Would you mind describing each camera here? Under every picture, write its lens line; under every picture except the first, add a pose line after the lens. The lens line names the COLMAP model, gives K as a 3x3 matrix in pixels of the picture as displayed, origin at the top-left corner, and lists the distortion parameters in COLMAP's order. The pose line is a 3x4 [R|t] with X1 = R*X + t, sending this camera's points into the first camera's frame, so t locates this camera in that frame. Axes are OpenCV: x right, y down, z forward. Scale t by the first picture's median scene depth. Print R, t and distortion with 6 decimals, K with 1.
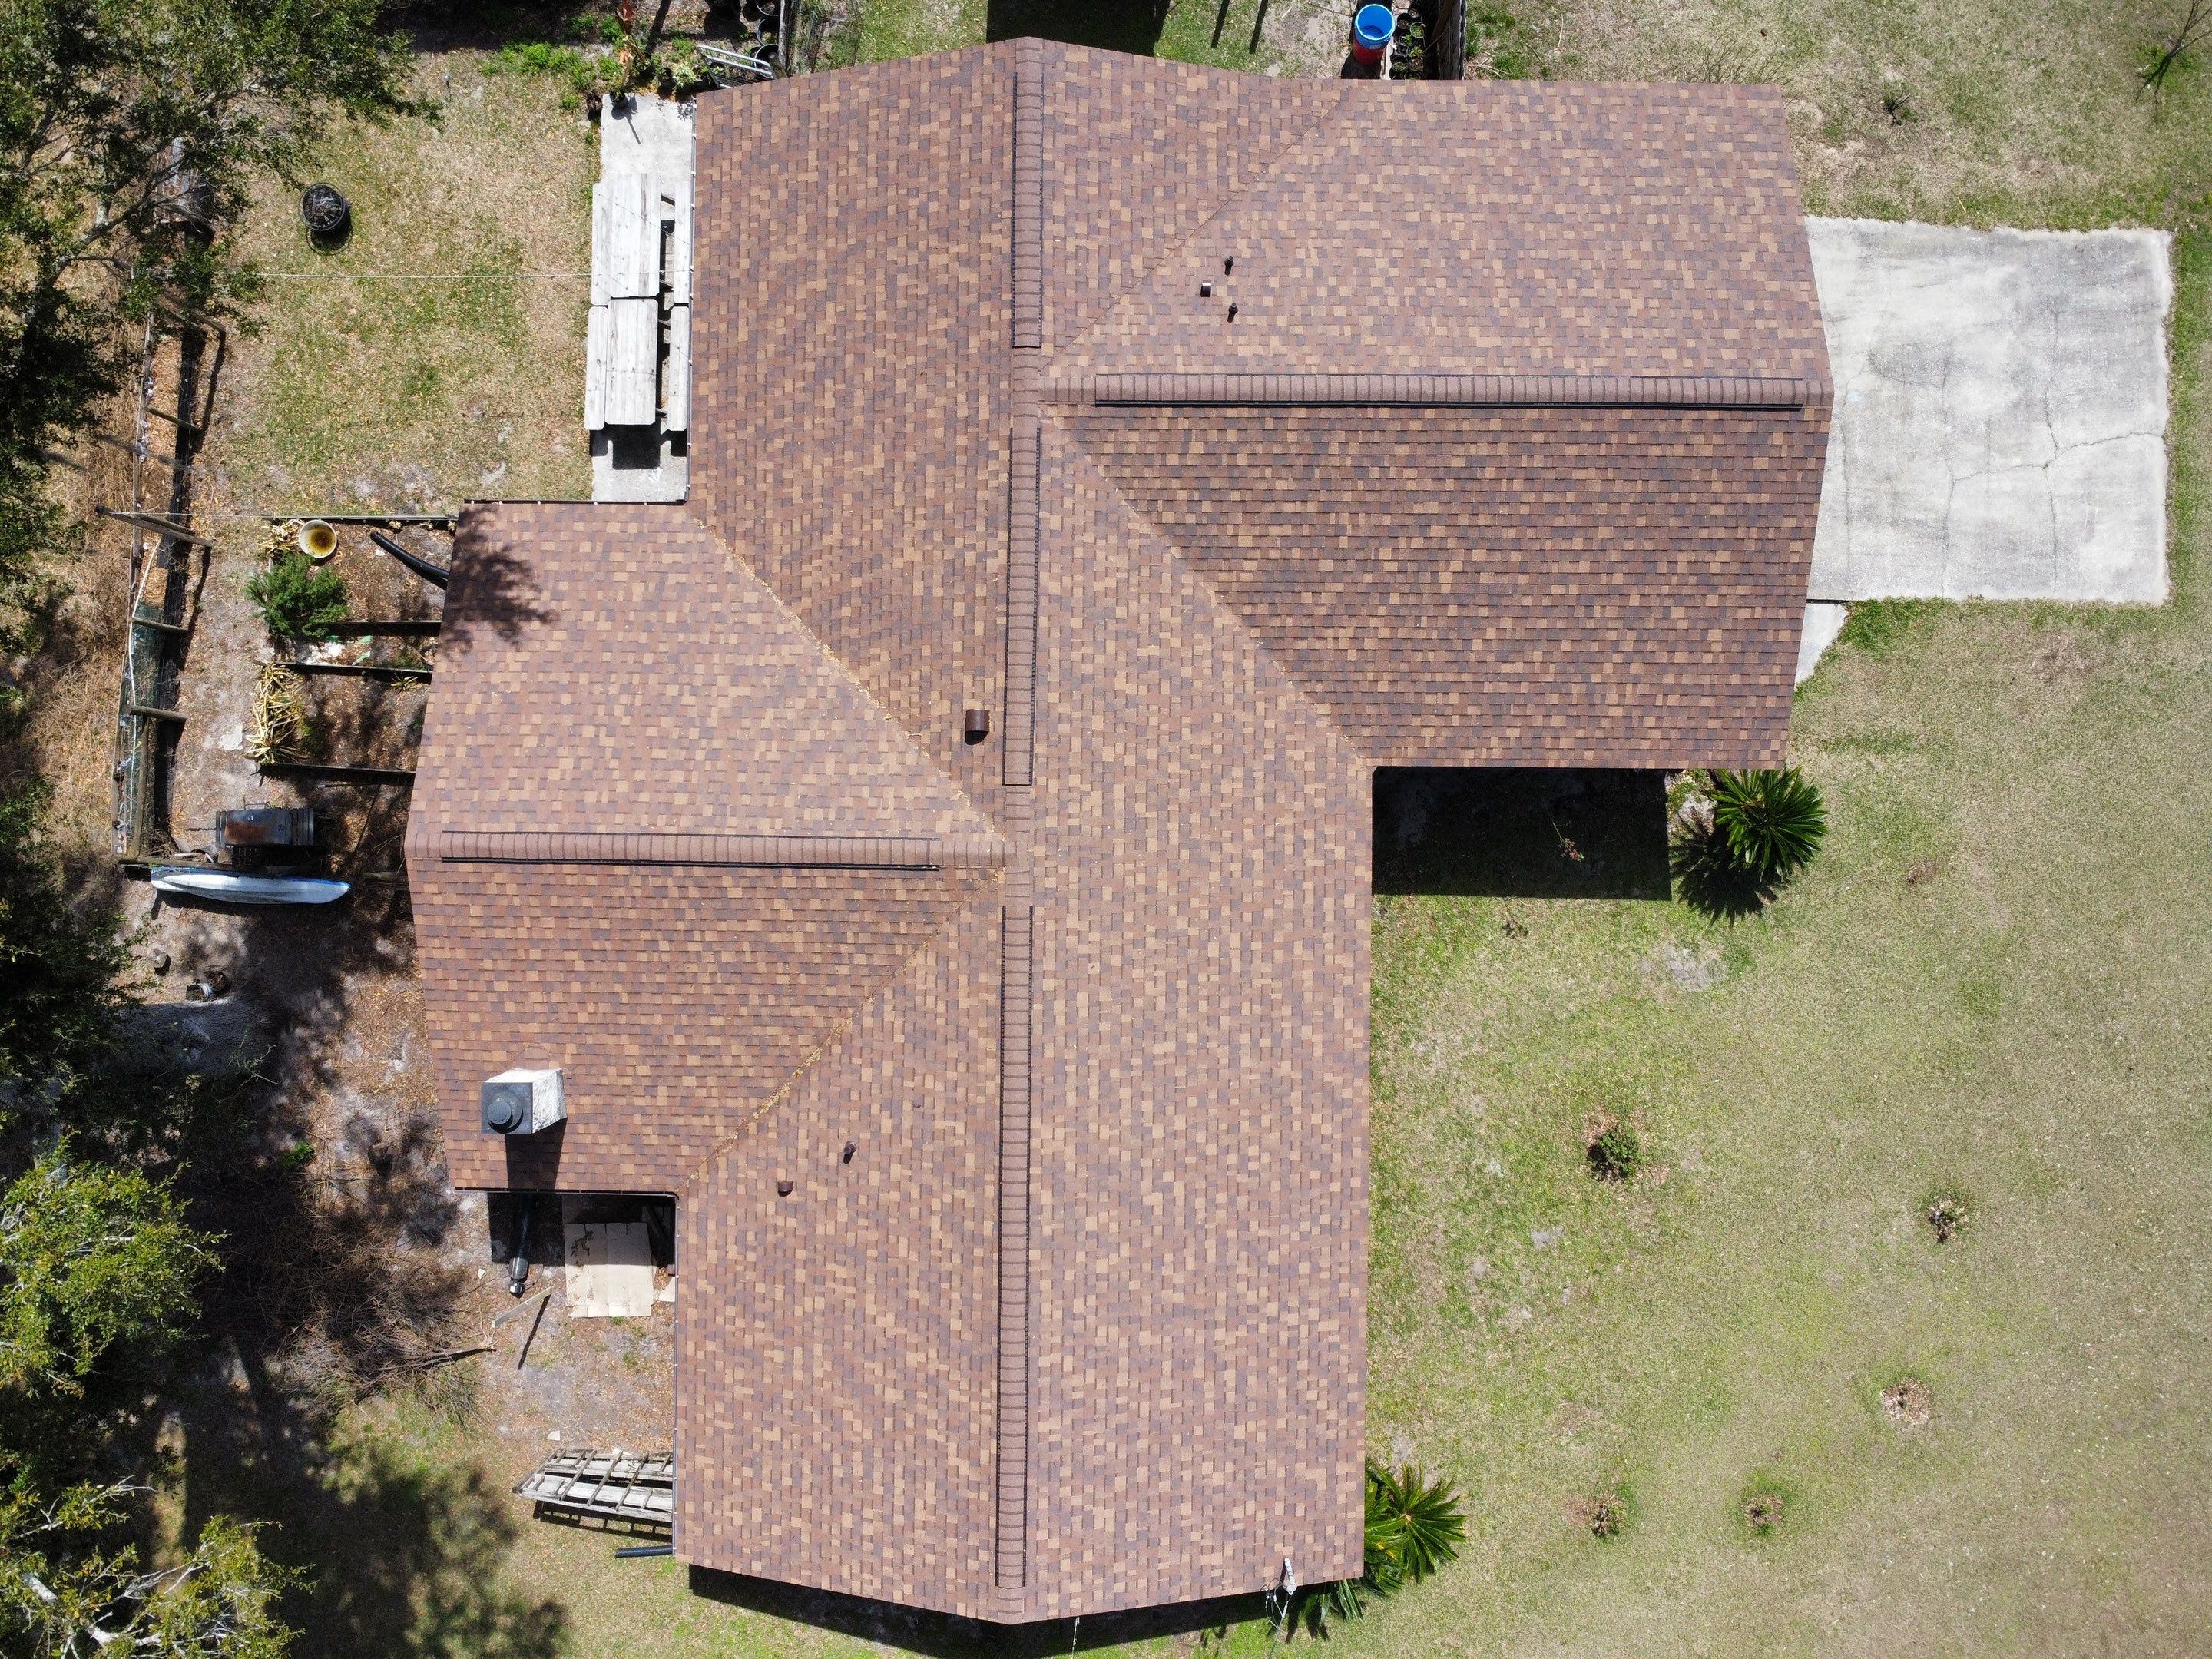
lens RADIAL K [[1601.9, 0, 1093.5], [0, 1601.9, 820.3], [0, 0, 1]] dist [-0.027464, -0.006785]
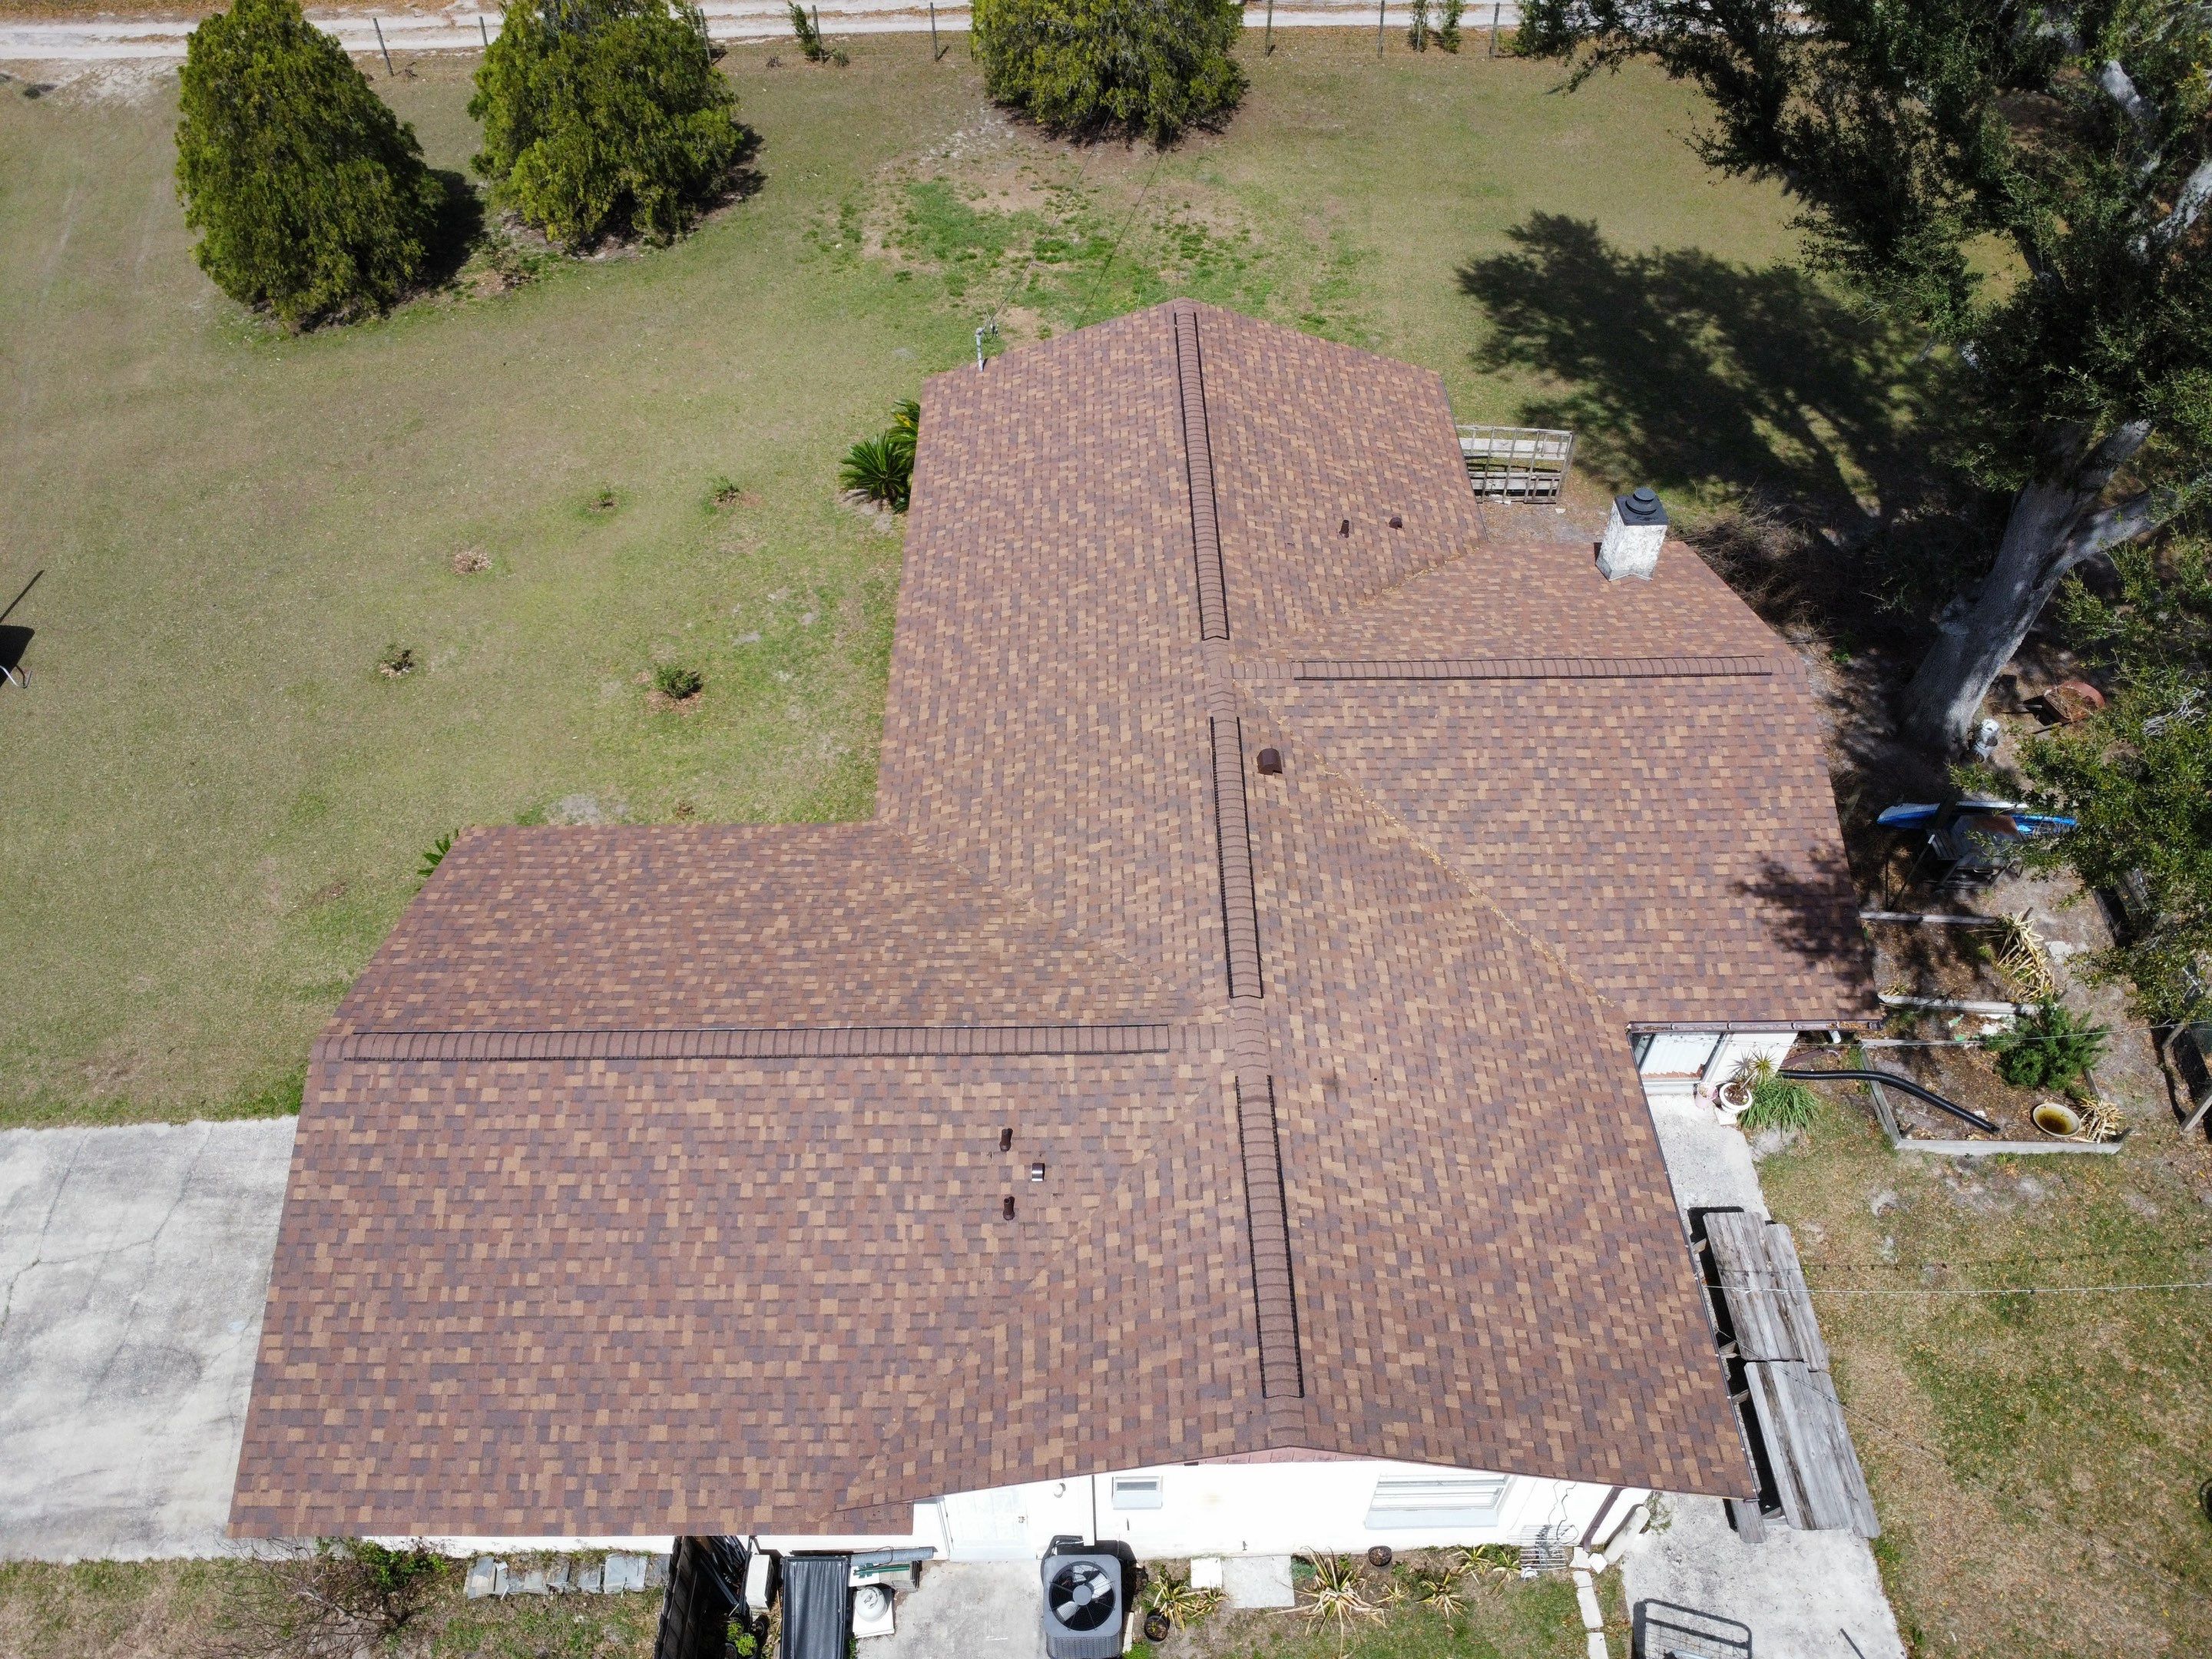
lens RADIAL K [[1601.9, 0, 1095.8], [0, 1601.9, 819.7], [0, 0, 1]] dist [-0.027464, -0.006785]
pose [[-0.999386, 0.034455, 0.006327, 0.028196], [-0.020747, -0.727687, 0.685596, -0.710577], [0.028226, 0.685044, 0.727955, 0.270833]]
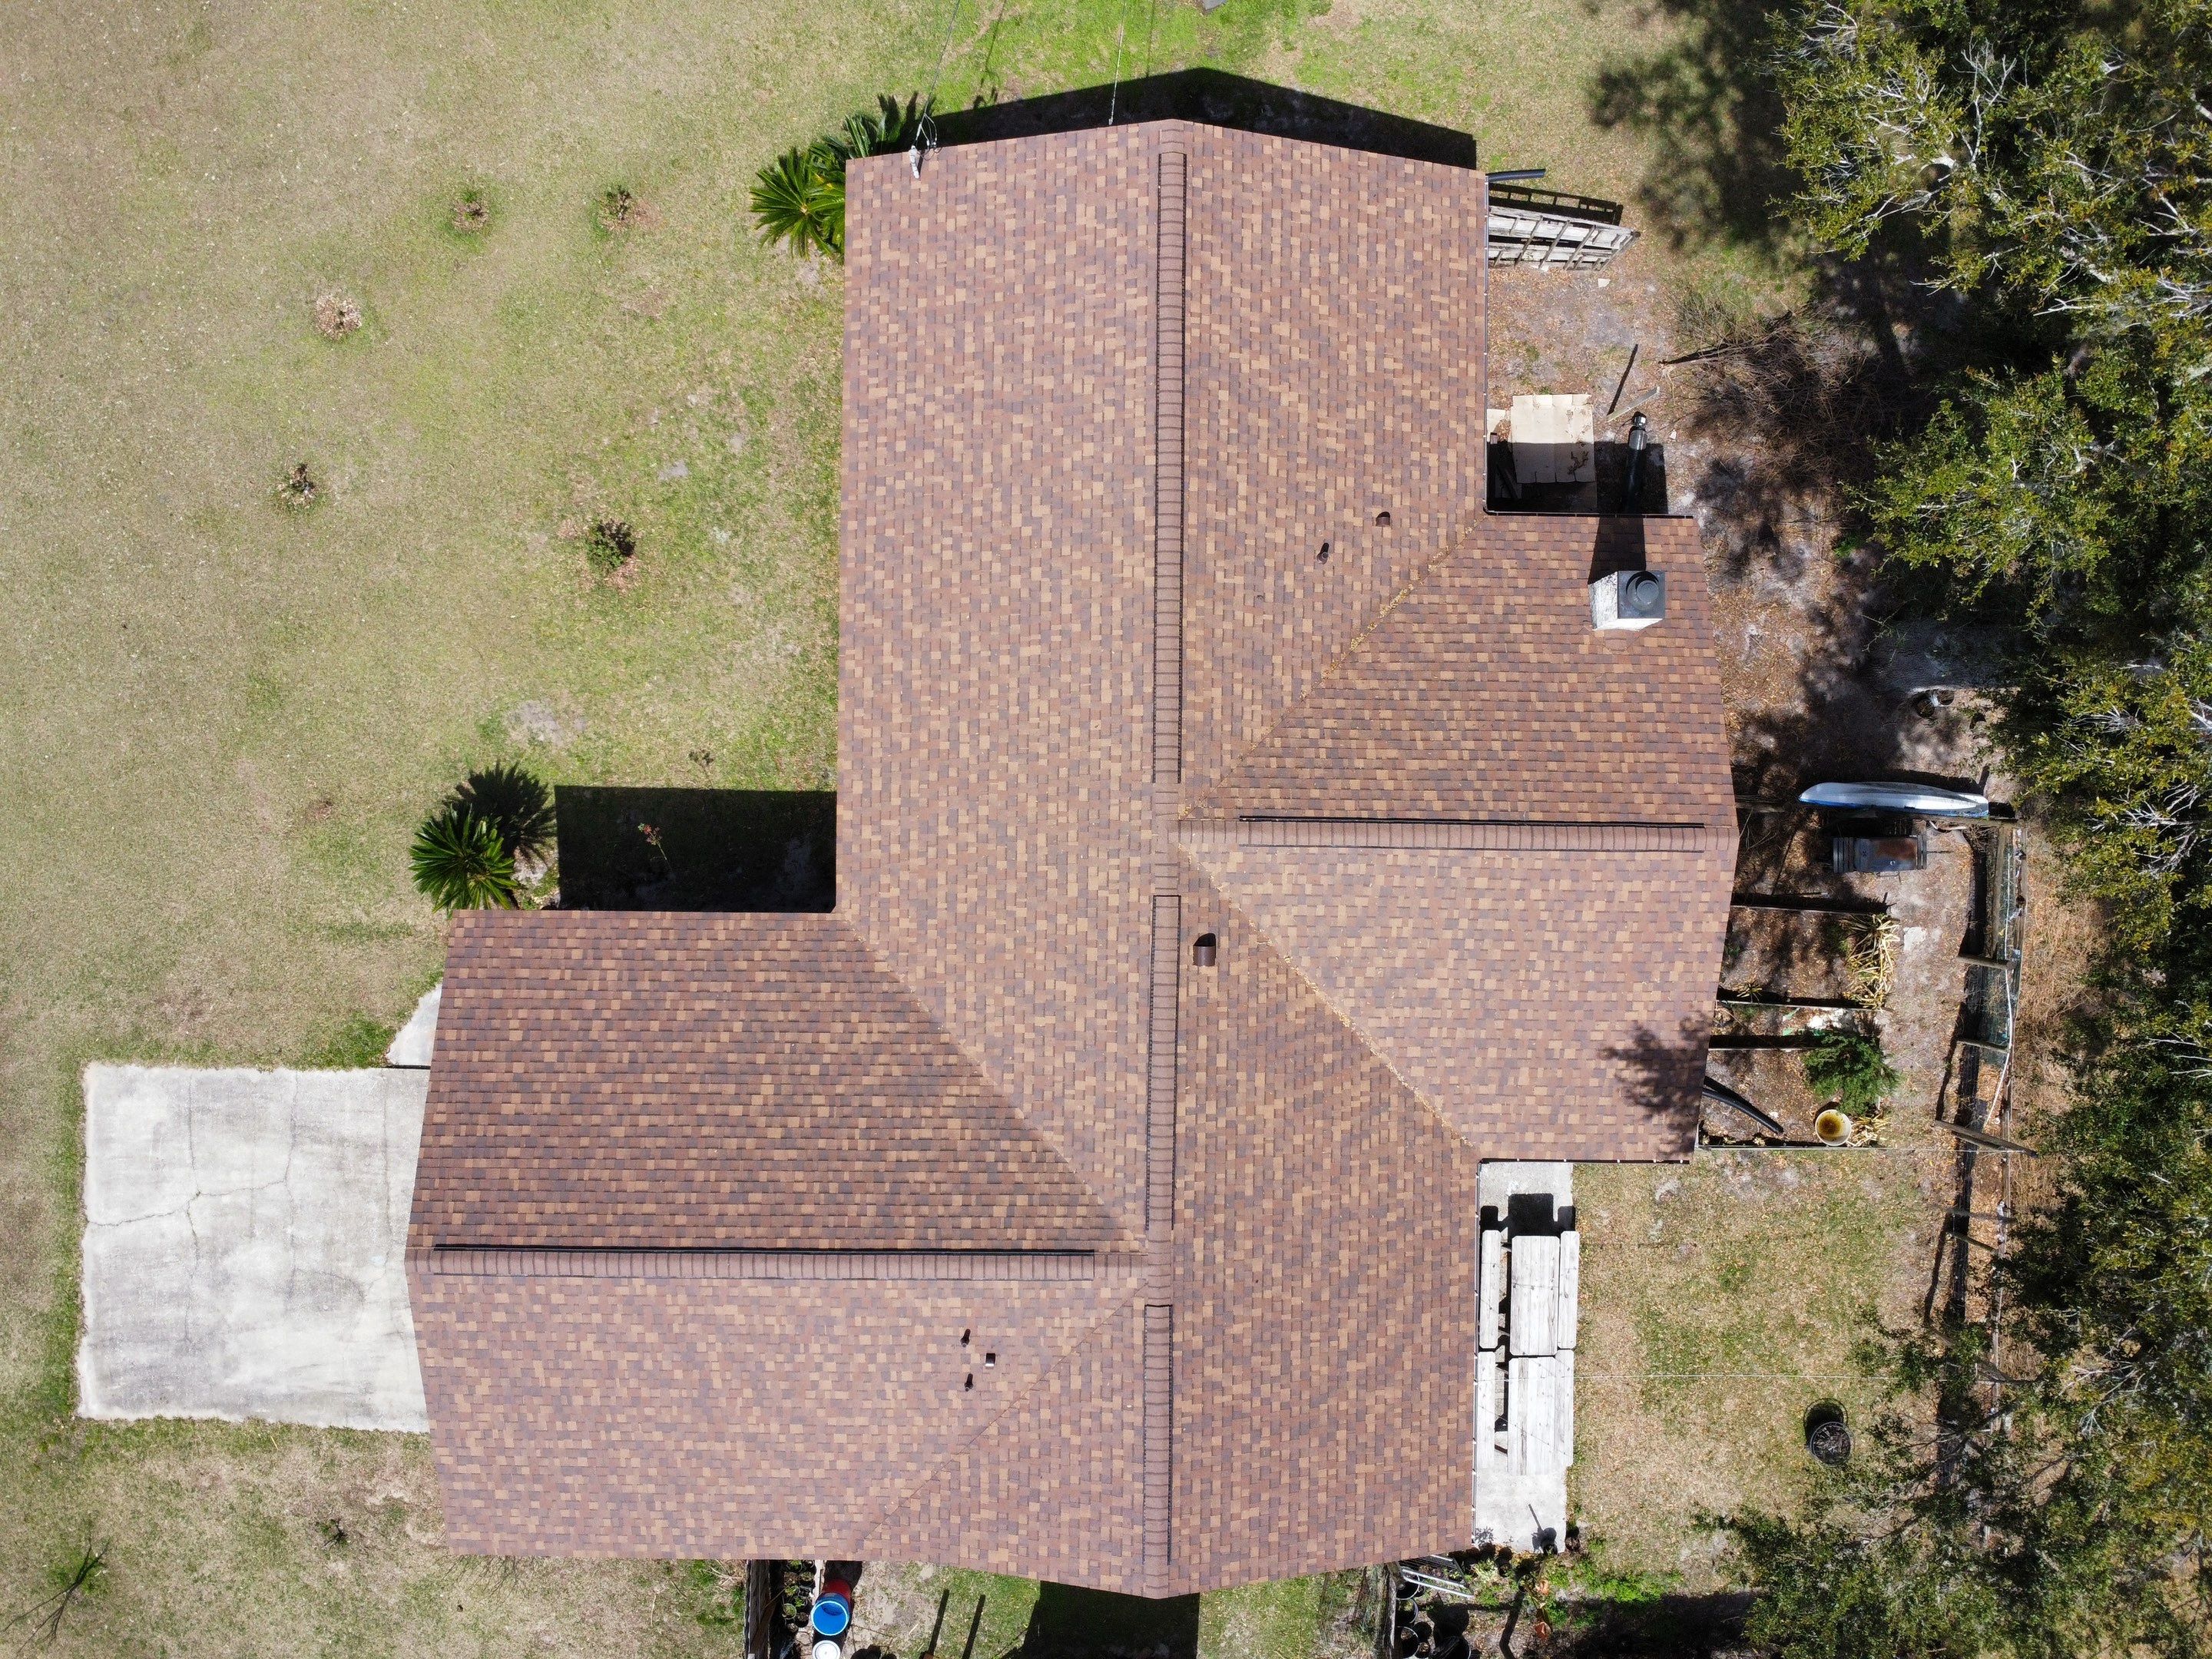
lens RADIAL K [[1601.9, 0, 1095.4], [0, 1601.9, 819.5], [0, 0, 1]] dist [-0.027464, -0.006785]
pose [[-0.999981, 0.000005, 0.006089, -0.005749], [0.000116, -0.999801, 0.019974, 0.006936], [0.006088, 0.019974, 0.999782, -0.068601]]
